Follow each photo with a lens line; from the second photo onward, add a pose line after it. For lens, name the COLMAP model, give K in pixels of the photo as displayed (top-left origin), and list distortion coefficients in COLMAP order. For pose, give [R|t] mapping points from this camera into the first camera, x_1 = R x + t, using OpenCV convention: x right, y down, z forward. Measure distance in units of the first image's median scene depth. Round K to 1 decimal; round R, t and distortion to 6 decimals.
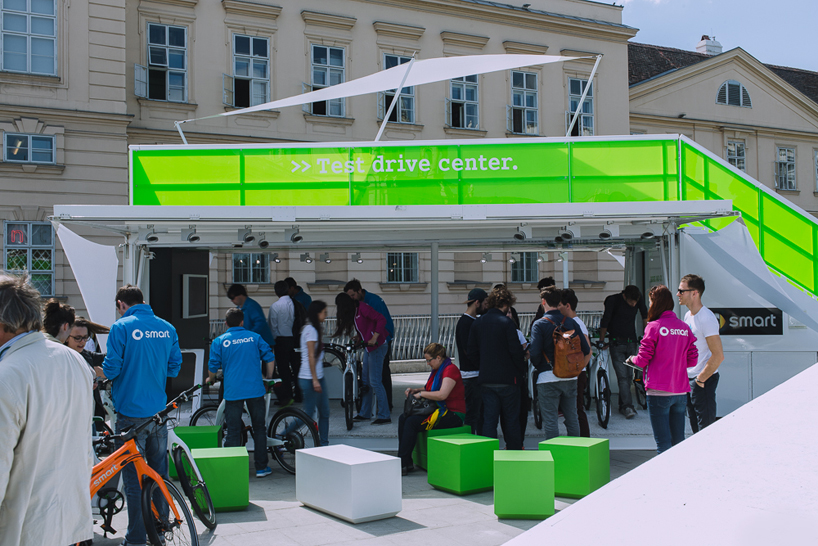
lens RADIAL K [[860.6, 0, 409.5], [0, 860.6, 268.4], [0, 0, 1]] dist [0.008832, 0.000000]
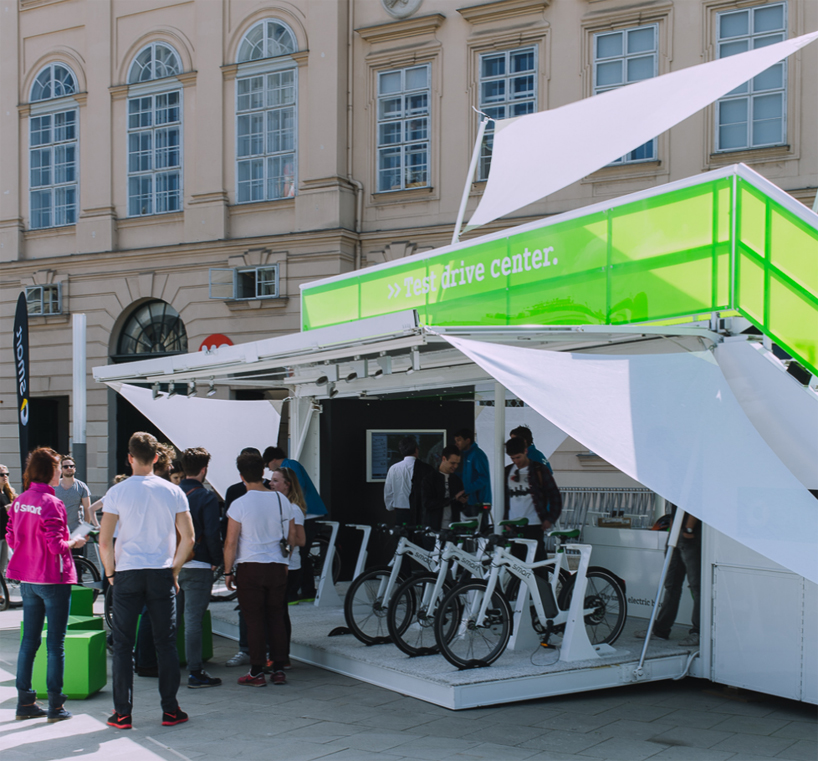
lens RADIAL K [[1392.9, 0, 409.2], [0, 1392.9, 383.3], [0, 0, 1]] dist [0.019609, 0.000000]
pose [[0.488350, -0.034924, -0.871949, 0.975249], [0.017707, 0.999390, -0.030111, 0.003604], [0.872468, -0.000735, 0.488670, 0.394565]]
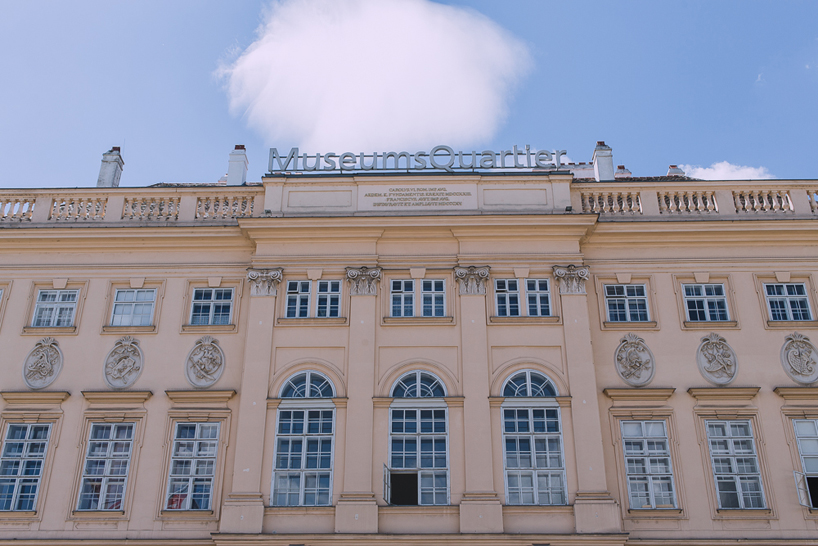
lens RADIAL K [[860.6, 0, 408.7], [0, 860.6, 273.2], [0, 0, 1]] dist [0.008832, 0.000000]
pose [[0.861774, -0.227331, -0.453504, 0.863719], [0.001023, 0.894747, -0.446572, 0.003366], [0.507291, 0.384381, 0.771302, 0.331724]]
